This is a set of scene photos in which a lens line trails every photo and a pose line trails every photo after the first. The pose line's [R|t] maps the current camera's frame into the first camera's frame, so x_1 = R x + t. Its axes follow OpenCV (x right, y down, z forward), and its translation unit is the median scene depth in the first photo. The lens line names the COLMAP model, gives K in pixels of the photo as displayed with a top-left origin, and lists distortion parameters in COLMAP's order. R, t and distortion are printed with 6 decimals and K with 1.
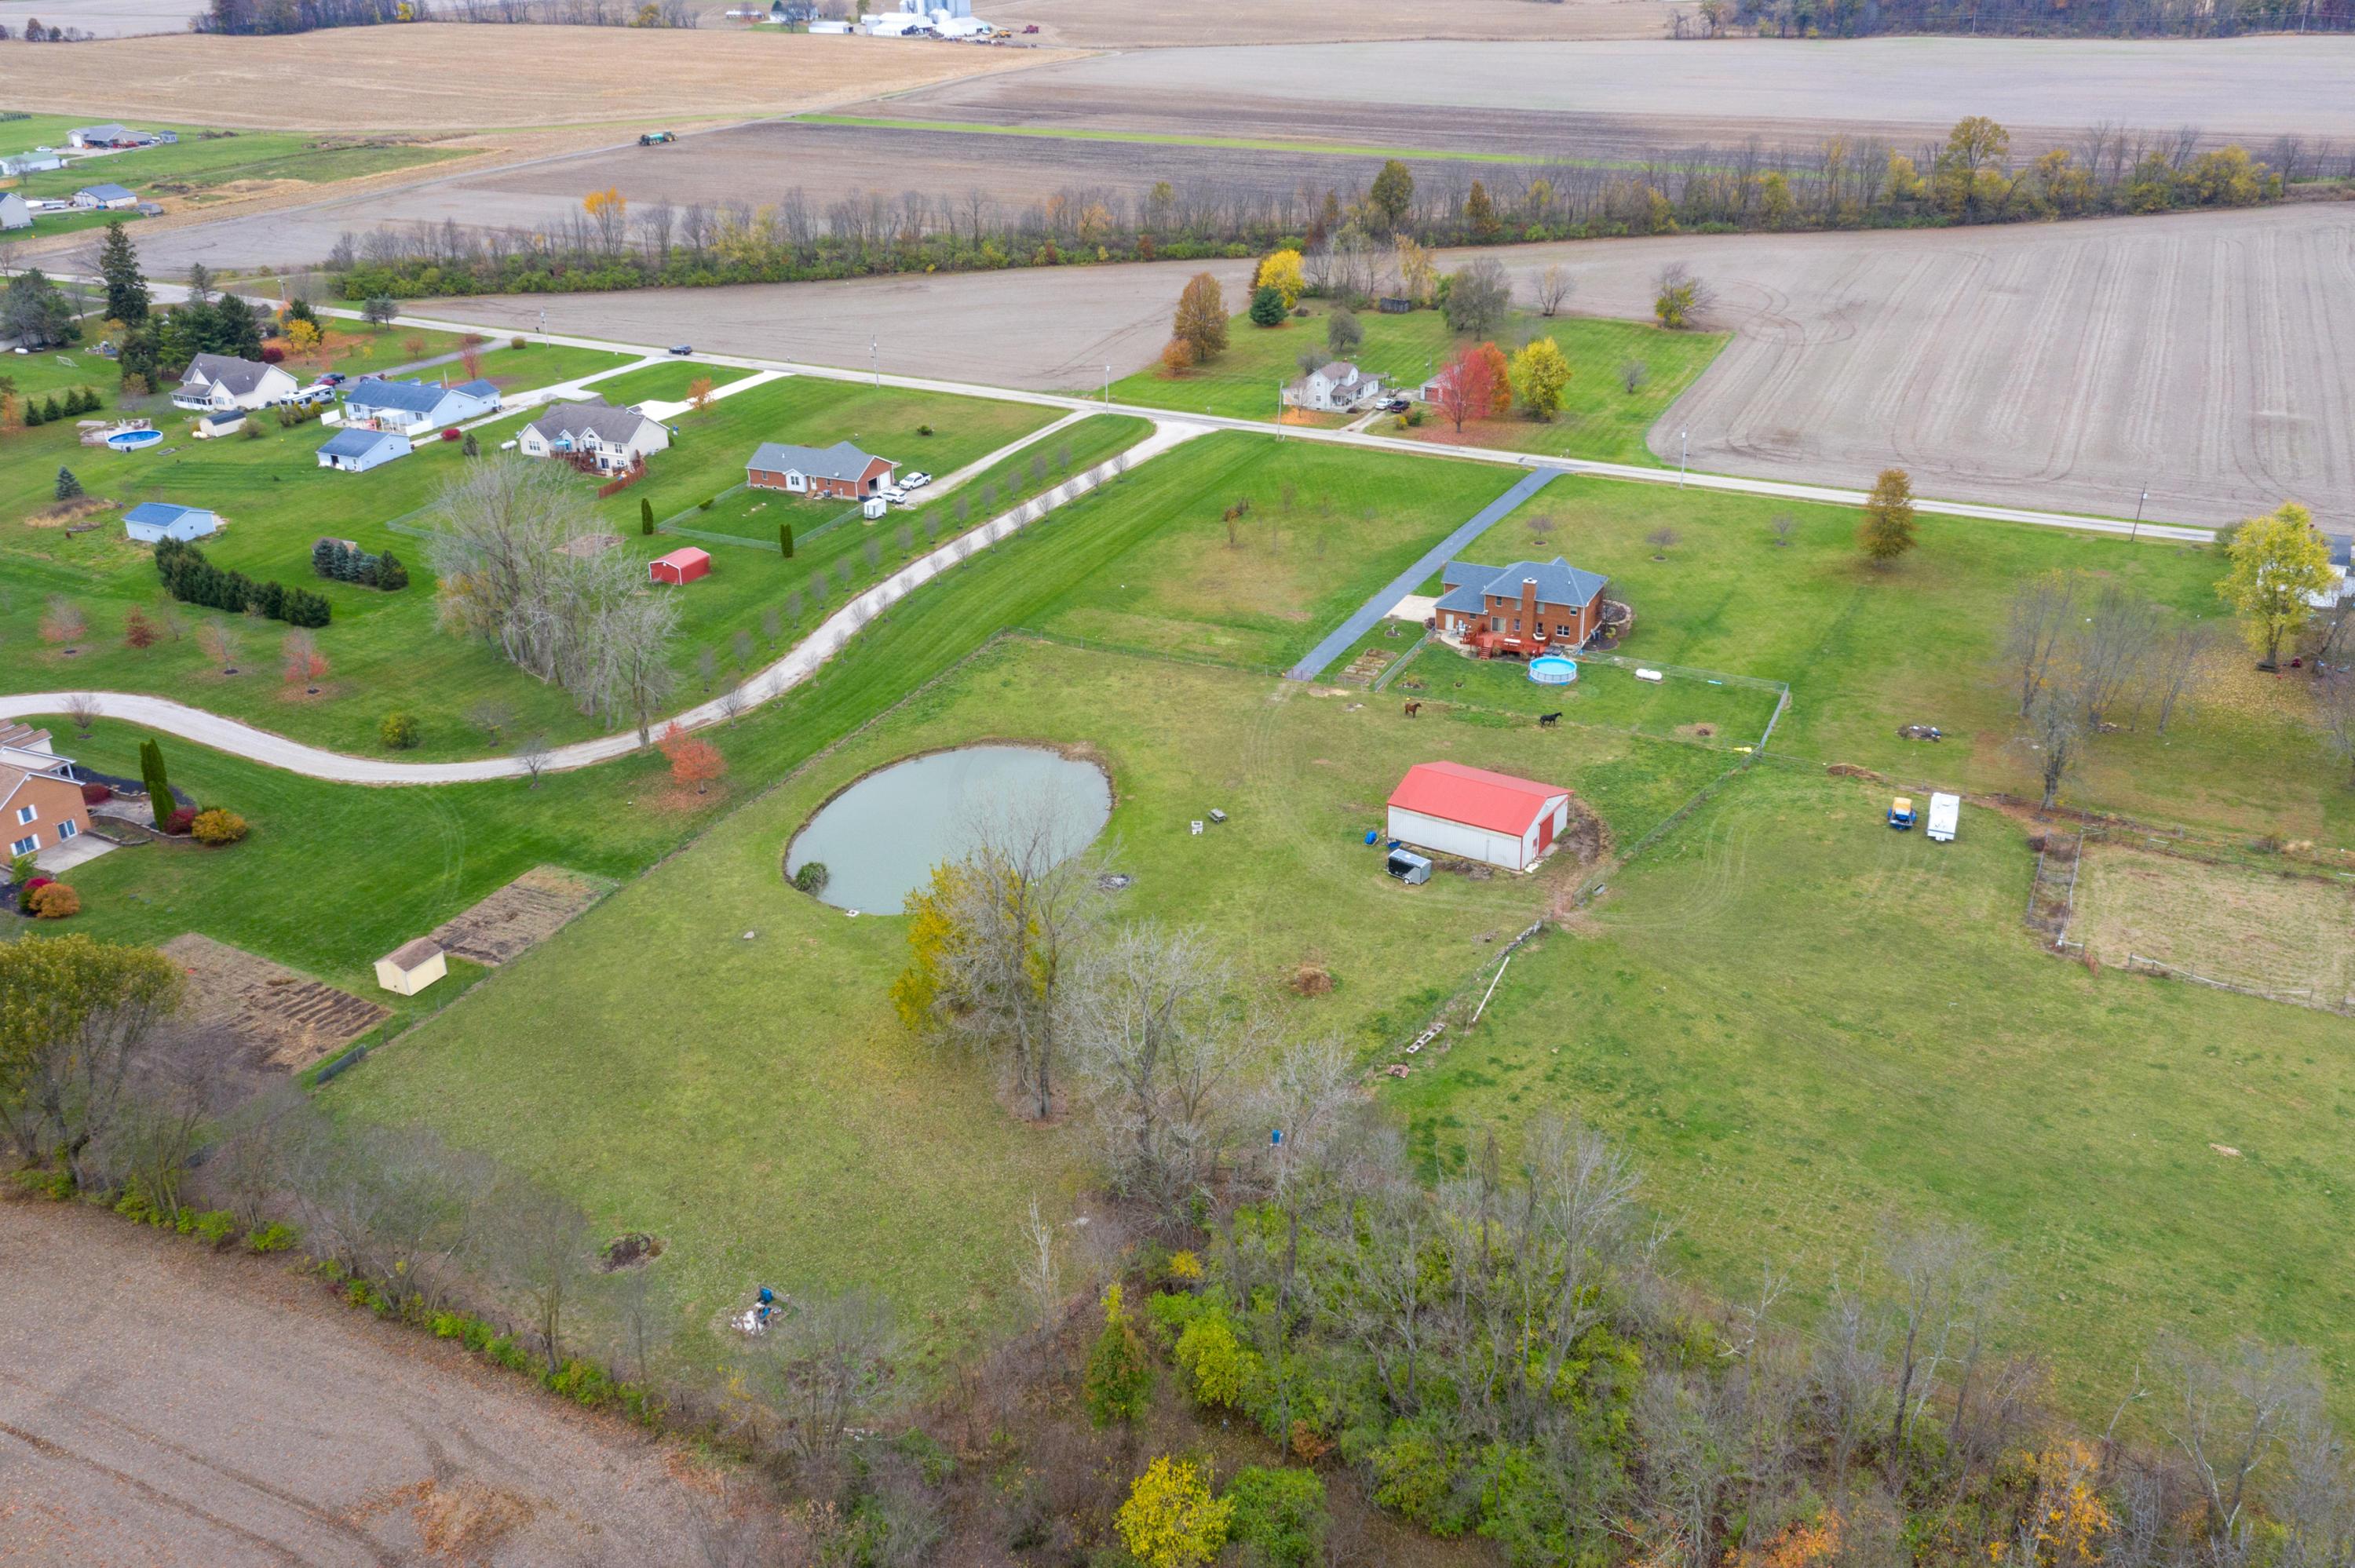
lens RADIAL K [[1941.9, 0, 1188.8], [0, 1941.9, 813.2], [0, 0, 1]] dist [-0.015036, 0.050987]
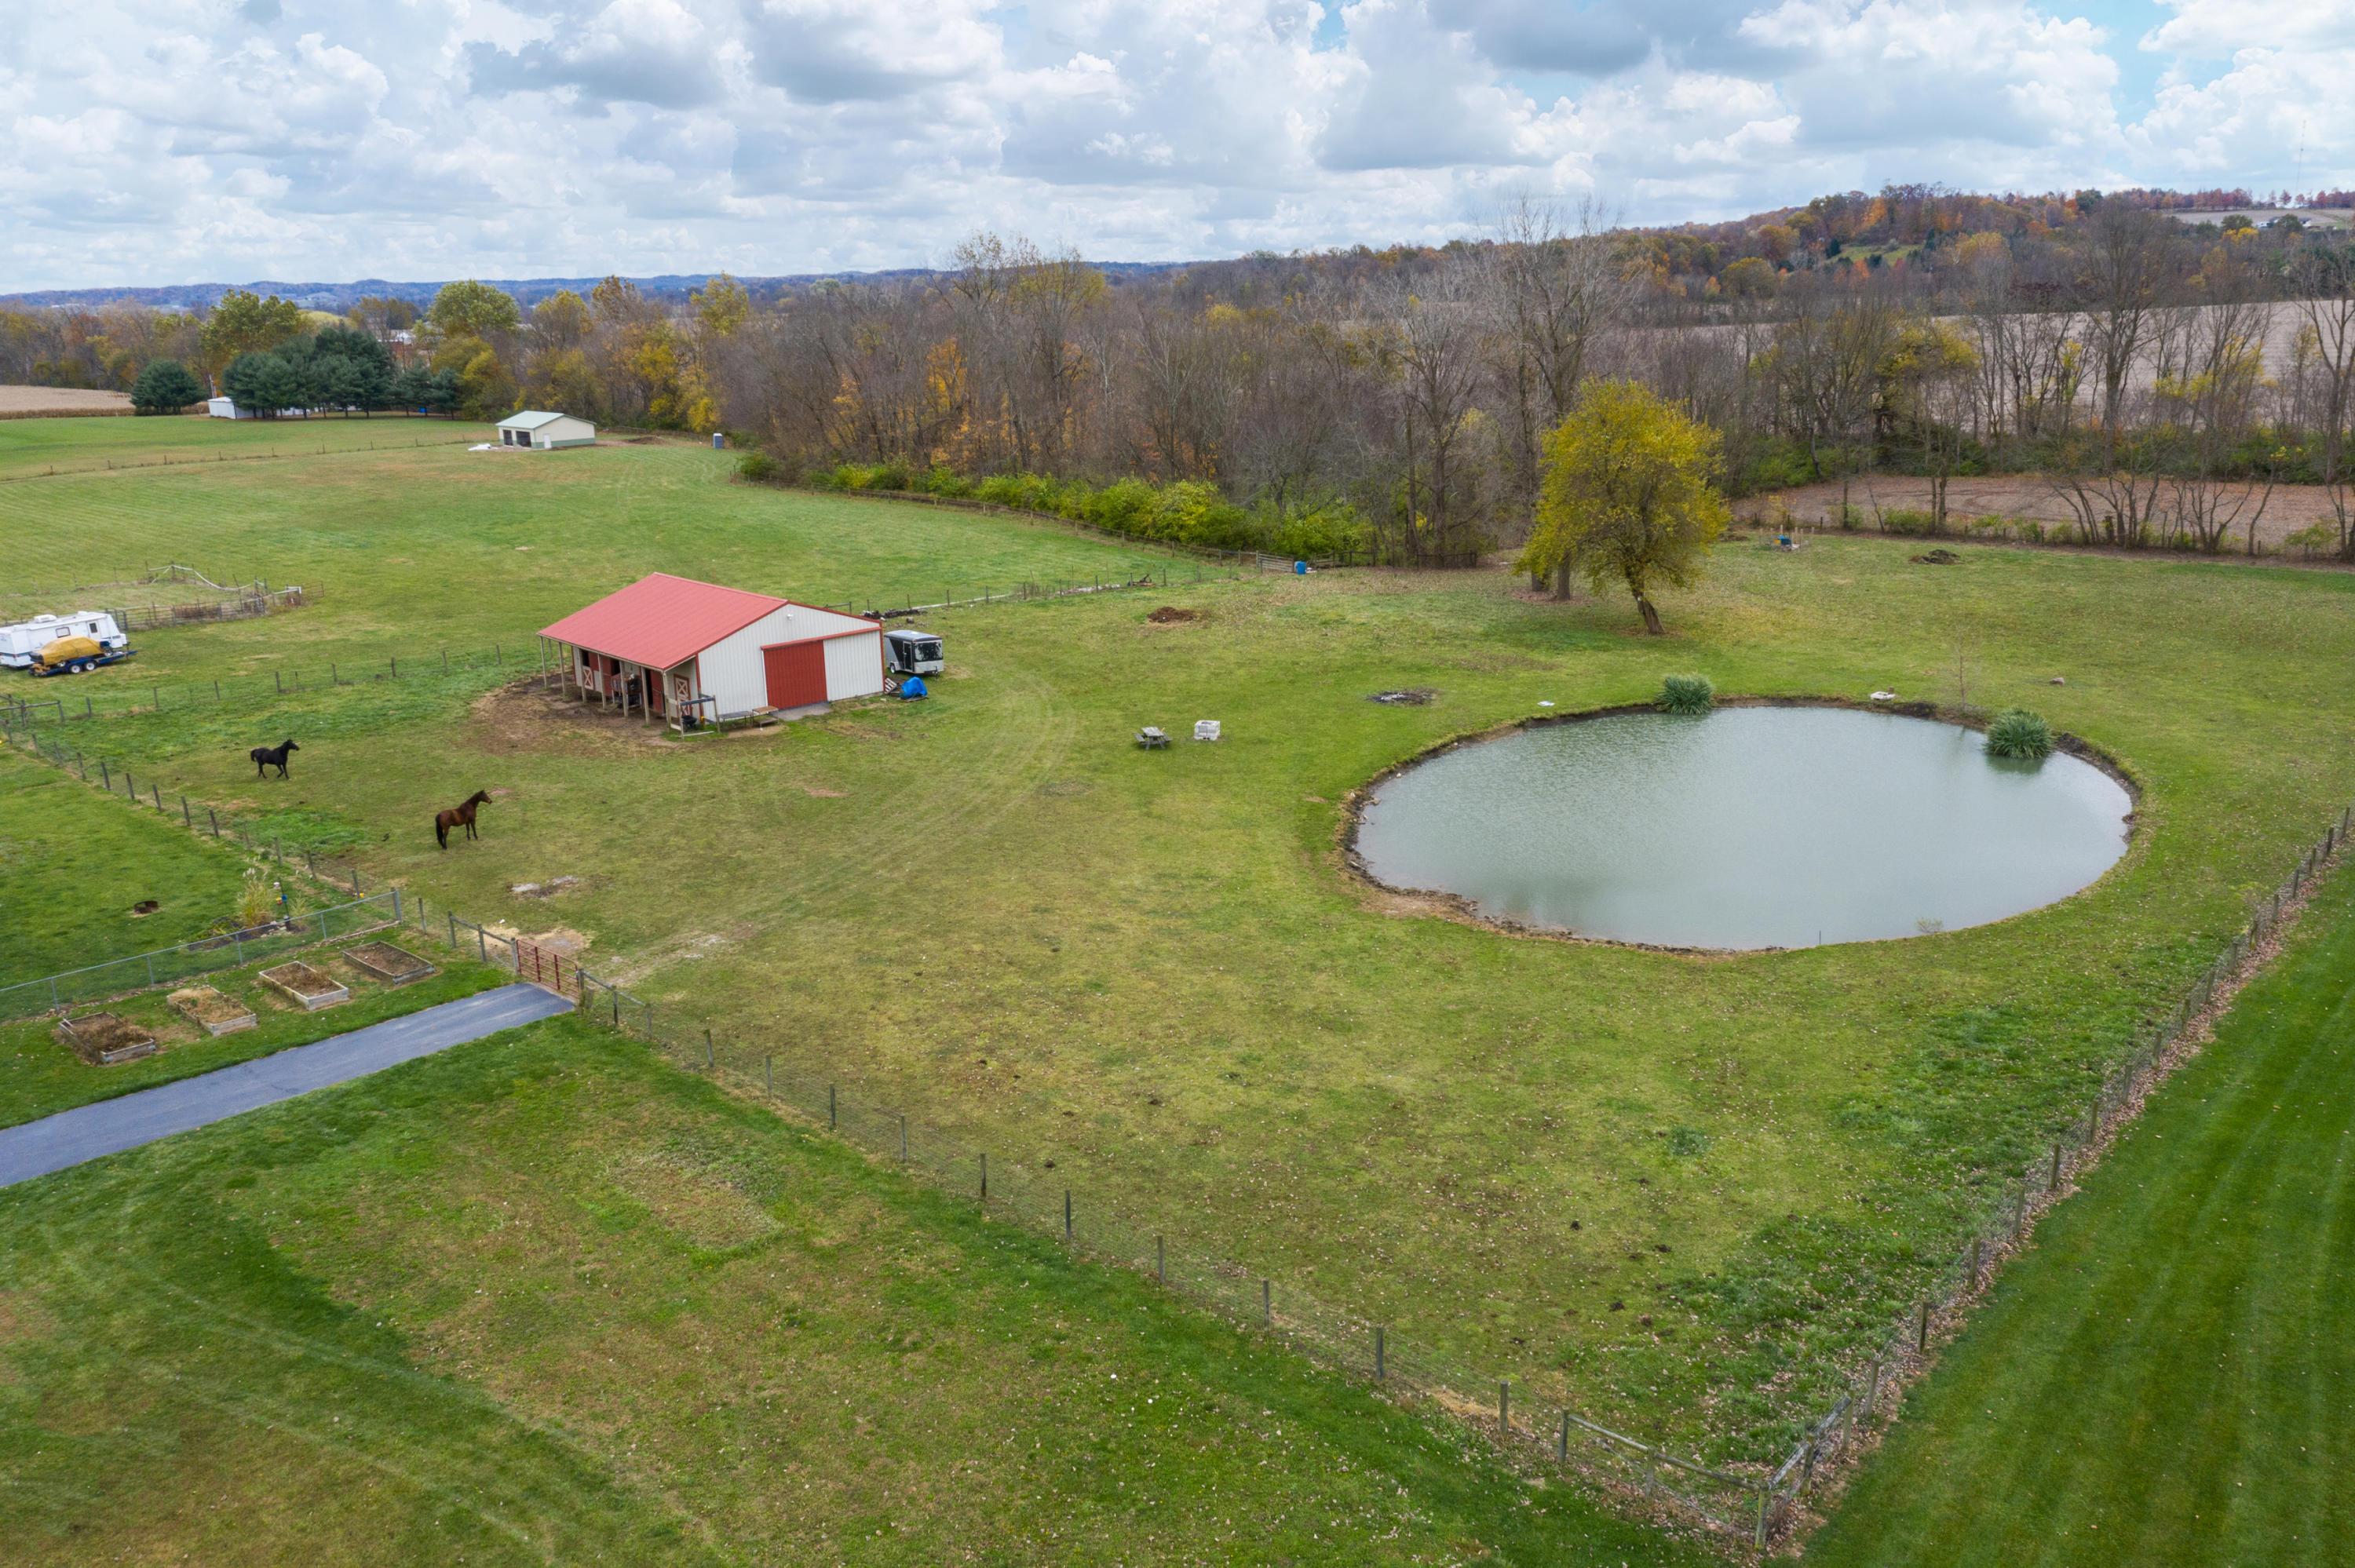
lens RADIAL K [[1861.3, 0, 1174.1], [0, 1861.3, 753.1], [0, 0, 1]] dist [-0.015636, 0.045678]
pose [[-0.963637, -0.015682, 0.266753, -0.082053], [0.161760, 0.760346, 0.629053, -0.207764], [-0.212690, 0.649329, -0.730161, 0.989981]]
